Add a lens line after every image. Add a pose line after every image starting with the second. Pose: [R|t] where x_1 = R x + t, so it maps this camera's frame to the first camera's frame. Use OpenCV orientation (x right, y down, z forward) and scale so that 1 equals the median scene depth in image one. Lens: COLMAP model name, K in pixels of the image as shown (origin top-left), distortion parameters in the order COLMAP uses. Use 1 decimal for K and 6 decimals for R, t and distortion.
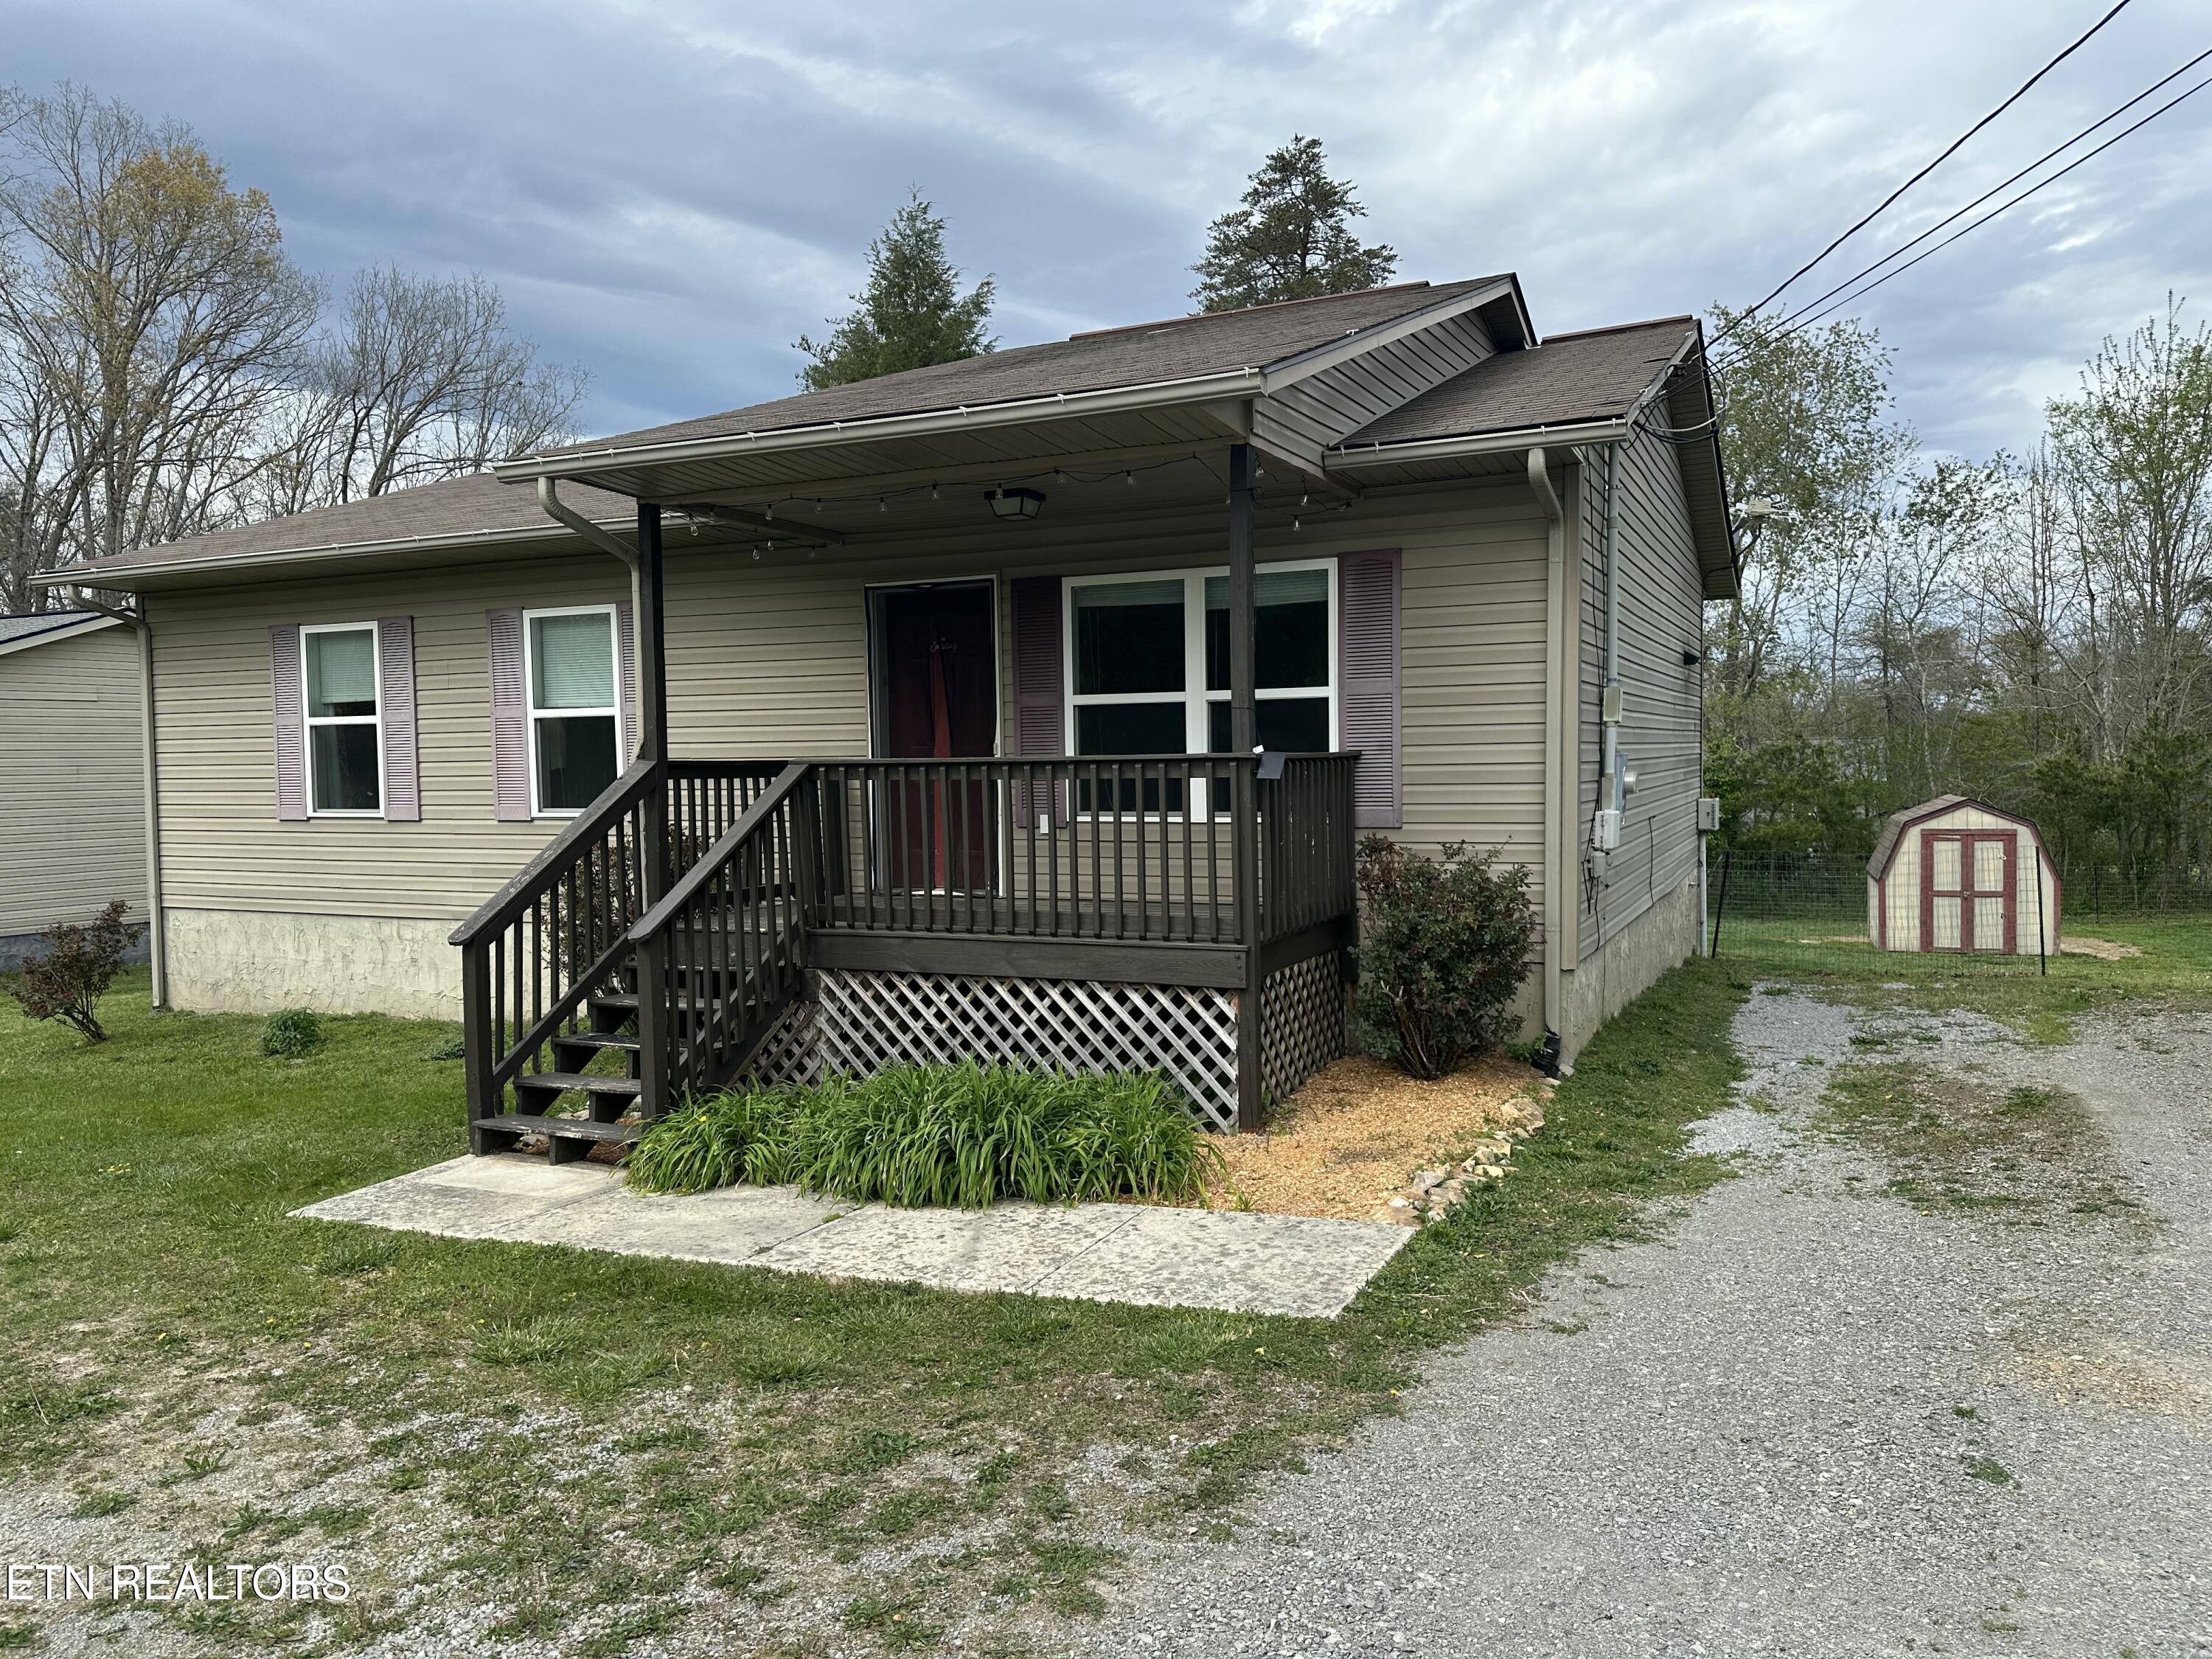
lens RADIAL K [[1555.2, 0, 1105.4], [0, 1555.2, 816.9], [0, 0, 1]] dist [-0.010436, -0.001923]
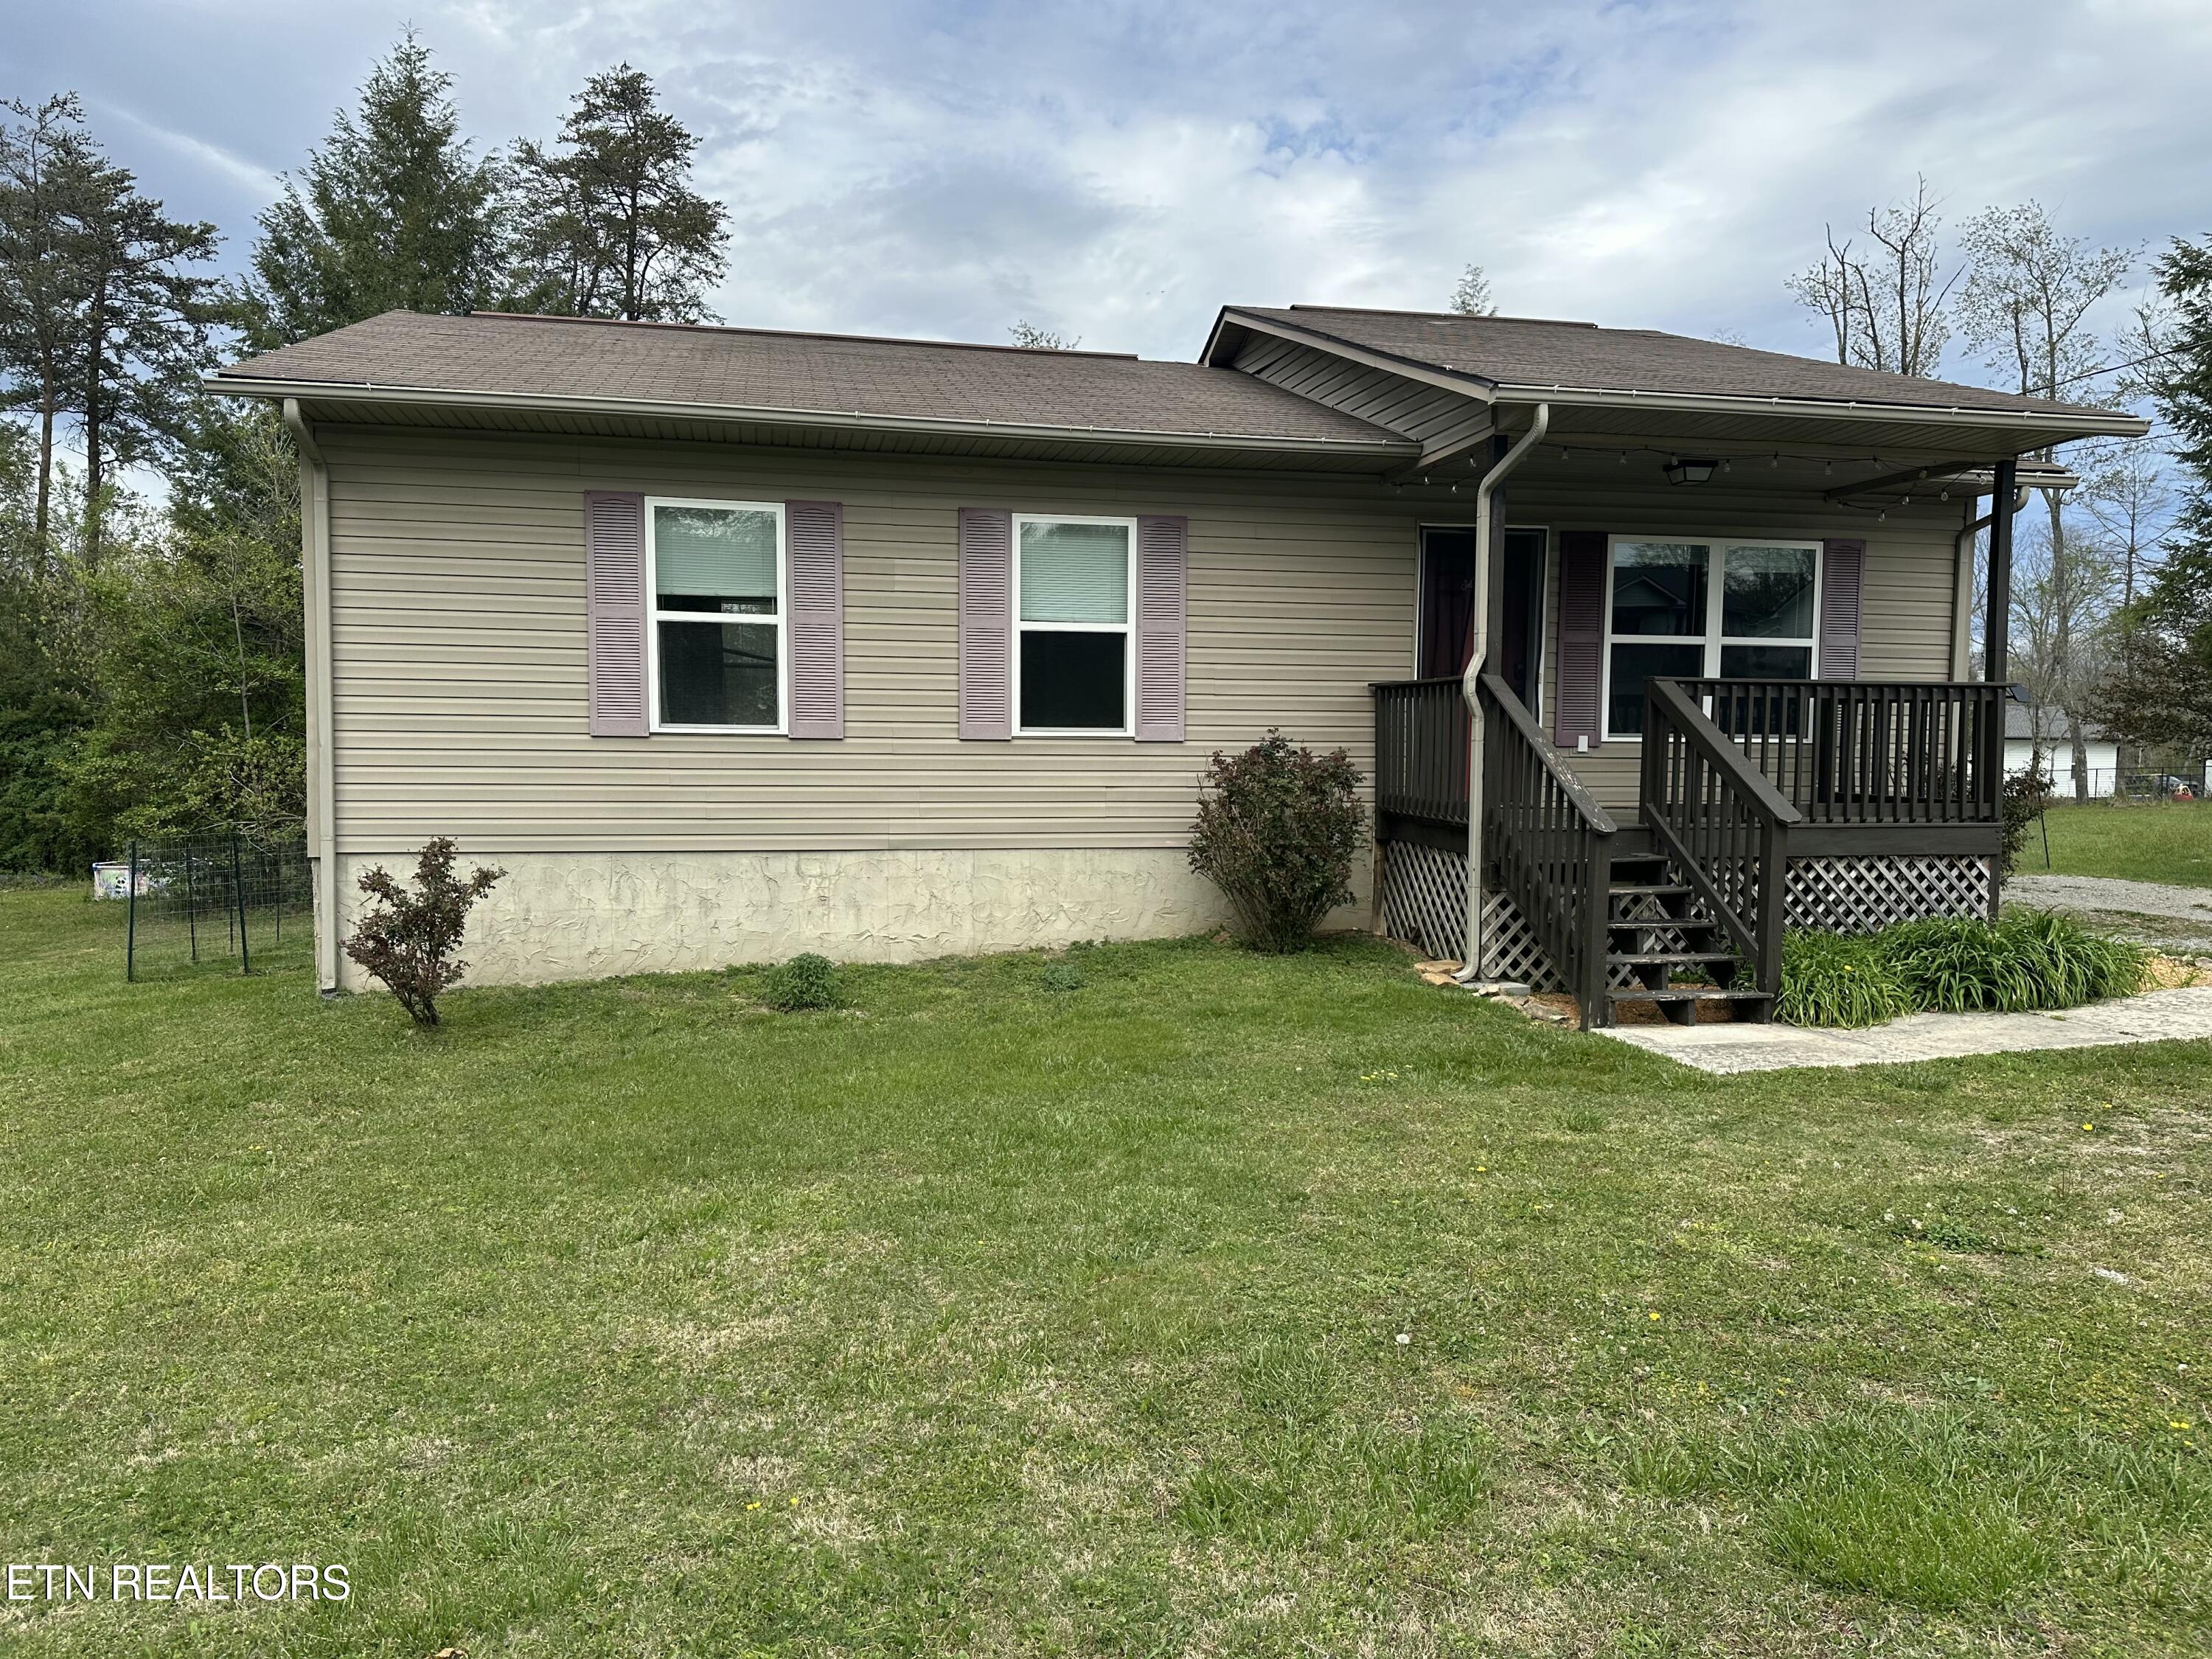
lens RADIAL K [[1555.2, 0, 1106.6], [0, 1555.2, 840.6], [0, 0, 1]] dist [-0.010436, -0.001923]
pose [[0.801861, -0.034570, 0.596510, -1.088673], [-0.000129, 0.998315, 0.058029, 0.011910], [-0.597511, -0.046608, 0.800505, 0.269518]]
